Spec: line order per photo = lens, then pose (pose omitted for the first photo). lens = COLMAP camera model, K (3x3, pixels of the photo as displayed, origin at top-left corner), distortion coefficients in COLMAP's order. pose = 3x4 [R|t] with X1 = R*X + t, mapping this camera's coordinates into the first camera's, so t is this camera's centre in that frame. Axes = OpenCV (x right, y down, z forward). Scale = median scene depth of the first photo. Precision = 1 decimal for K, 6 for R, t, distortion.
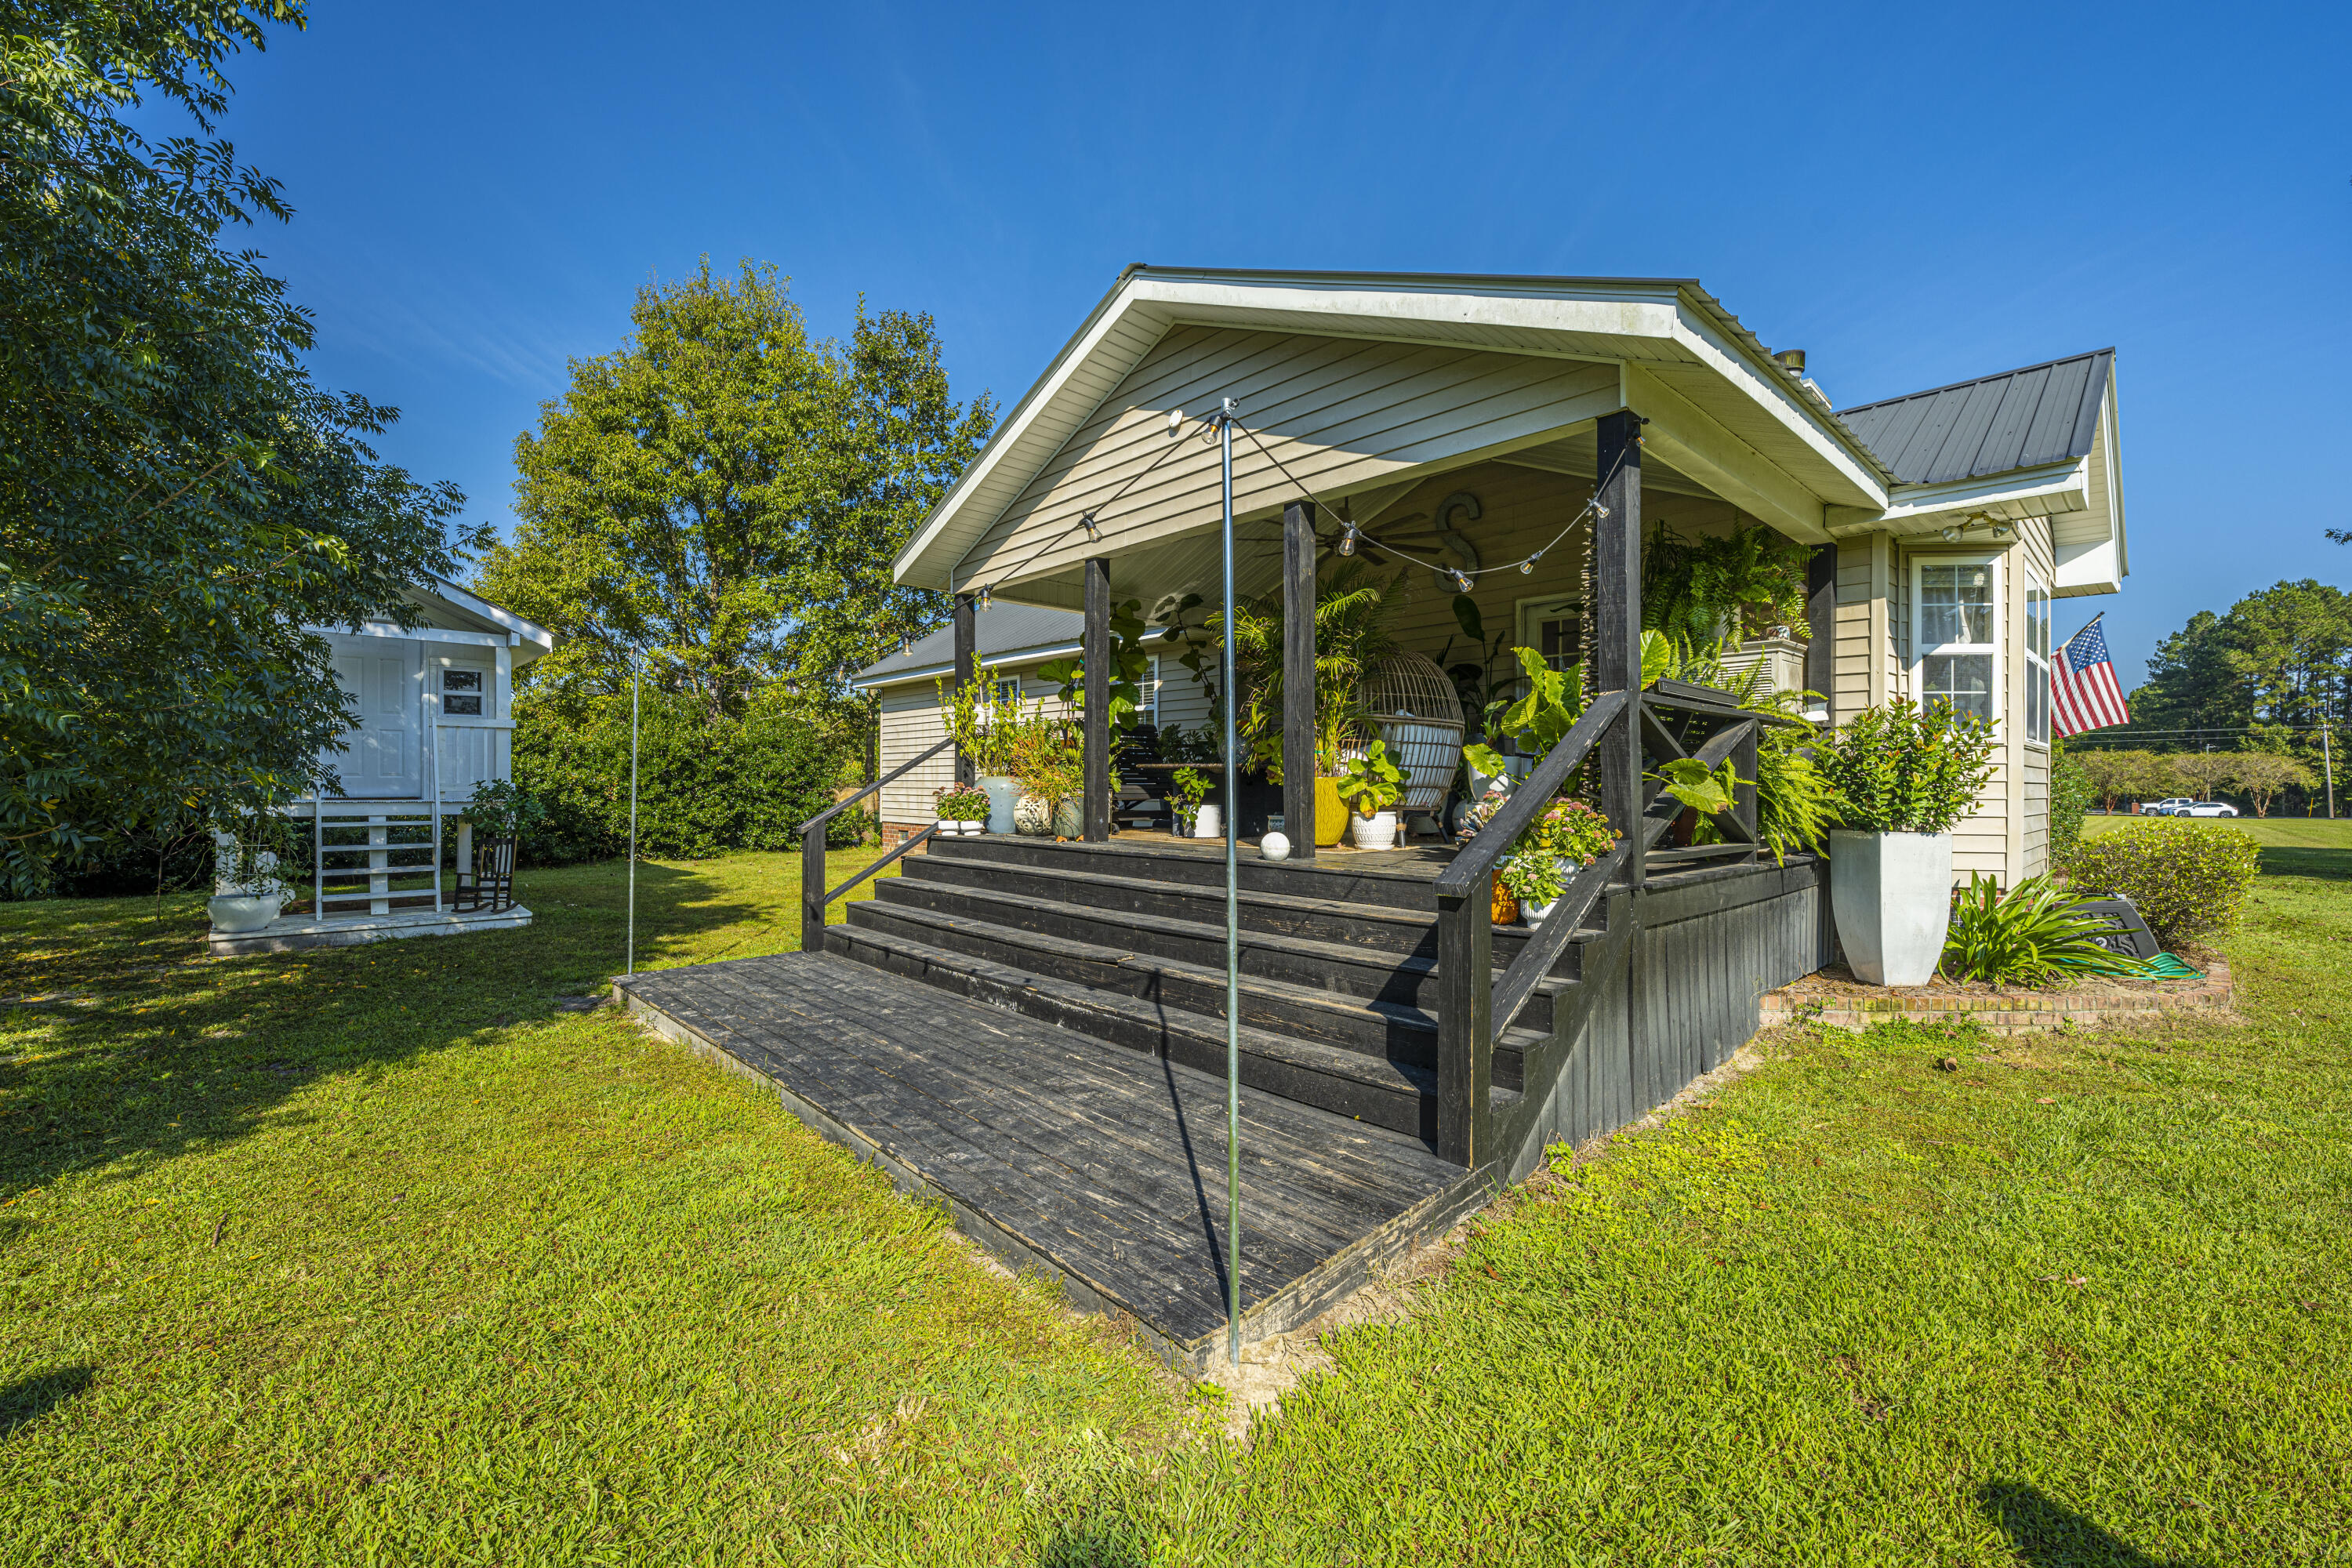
lens RADIAL K [[939.7, 0, 1151.9], [0, 939.7, 789.2], [0, 0, 1]] dist [0.000327, -0.000162]
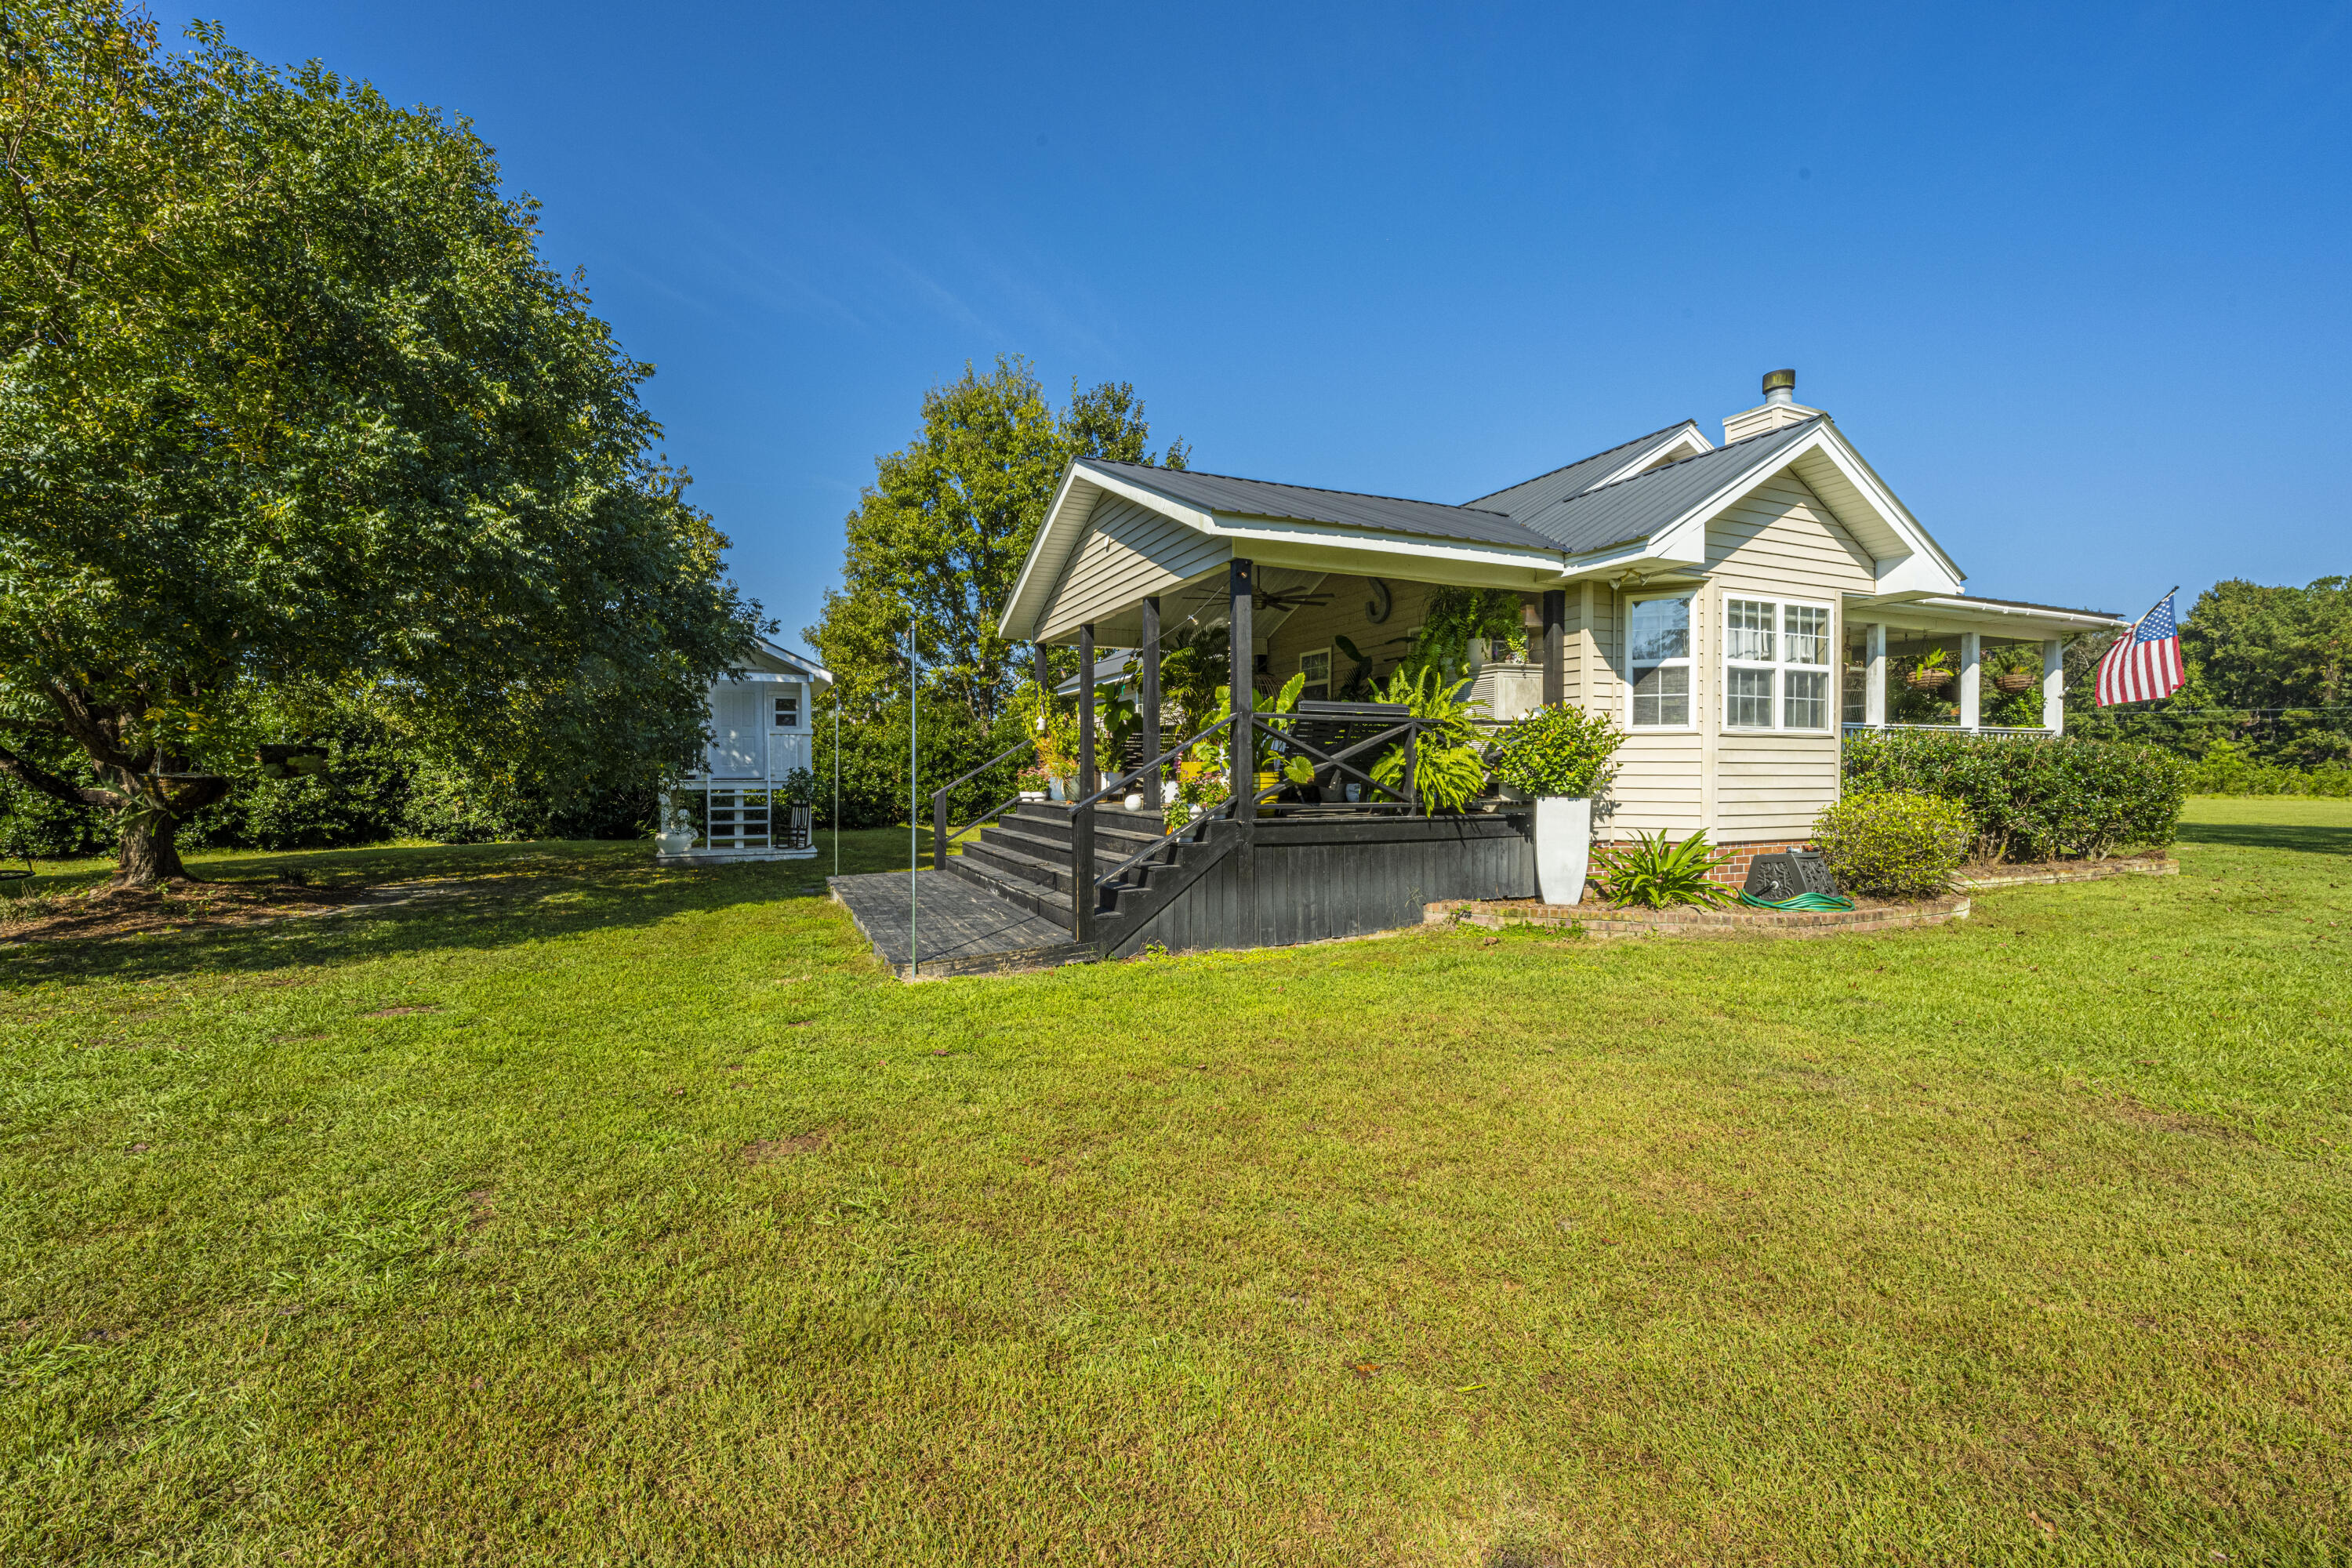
lens RADIAL K [[939.7, 0, 1138.6], [0, 939.7, 787.0], [0, 0, 1]] dist [0.000327, -0.000162]
pose [[0.943037, 0.001899, -0.332683, 0.390057], [0.001870, 0.999938, 0.011009, 0.007277], [0.332683, -0.011004, 0.942974, -0.325190]]
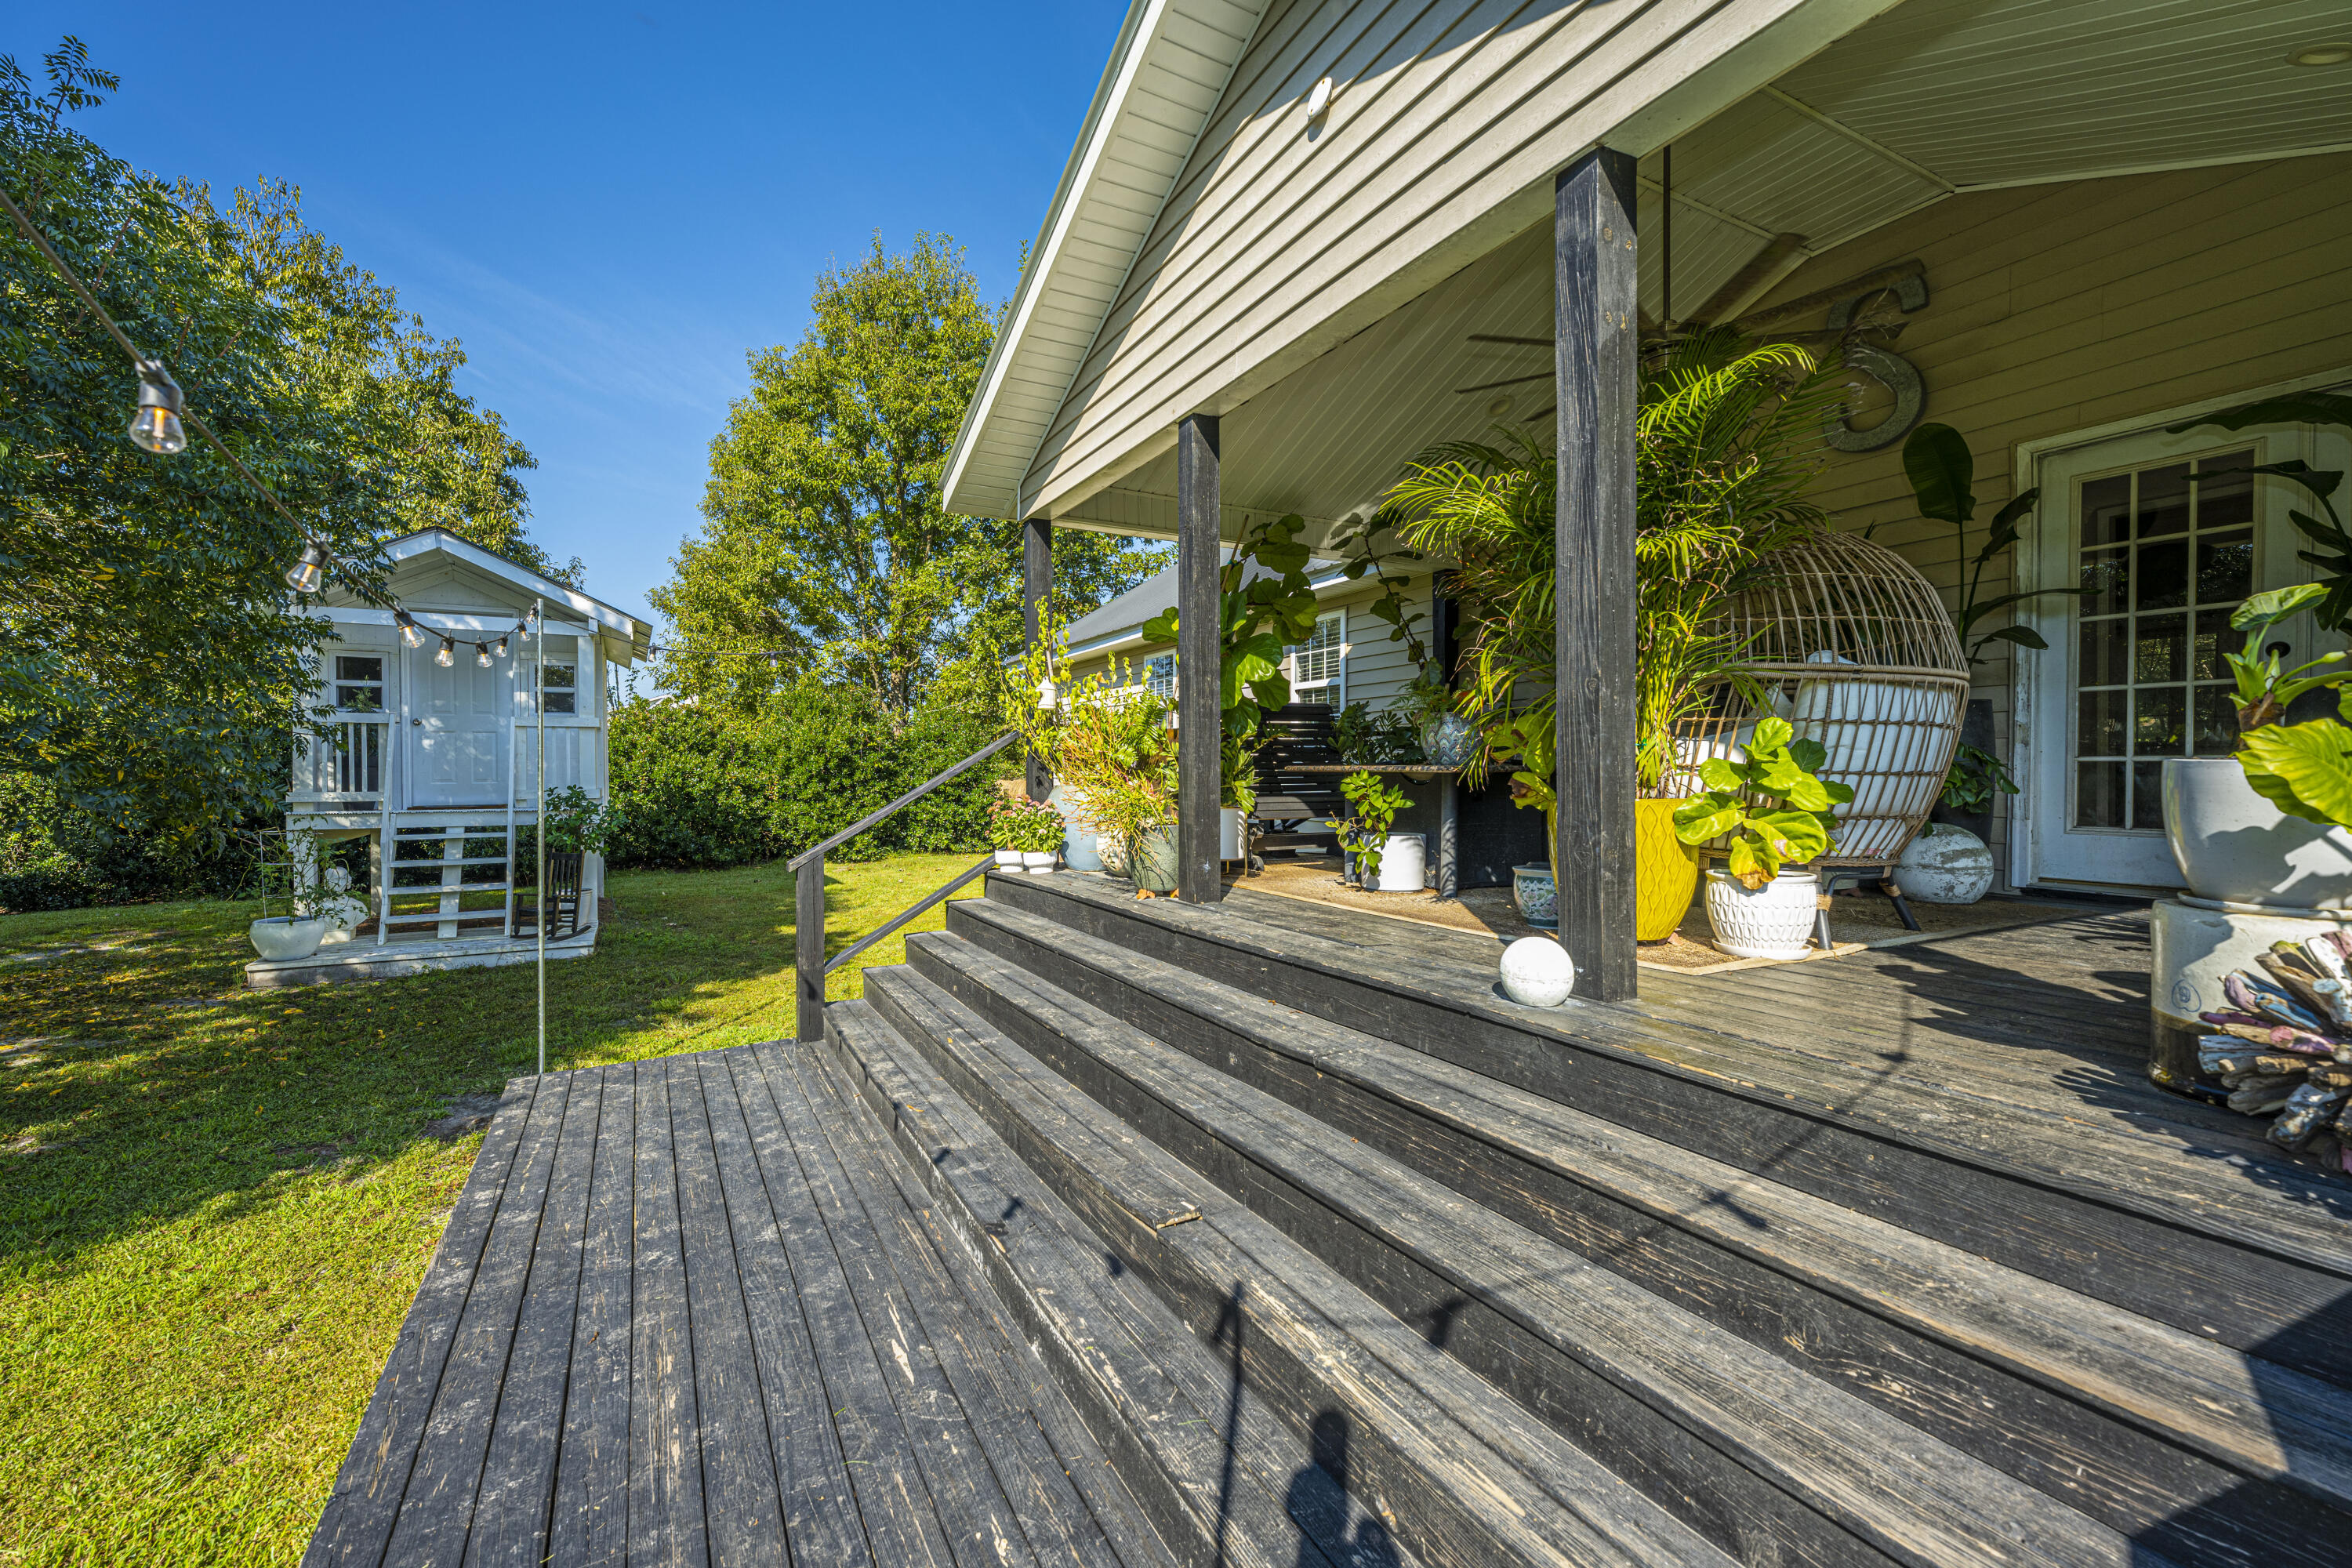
lens RADIAL K [[939.7, 0, 1121.6], [0, 939.7, 782.4], [0, 0, 1]] dist [0.000327, -0.000162]
pose [[0.965288, -0.004140, -0.261154, 0.033897], [0.005667, 0.999971, 0.005094, -0.015843], [0.261126, -0.006397, 0.965284, 0.300854]]
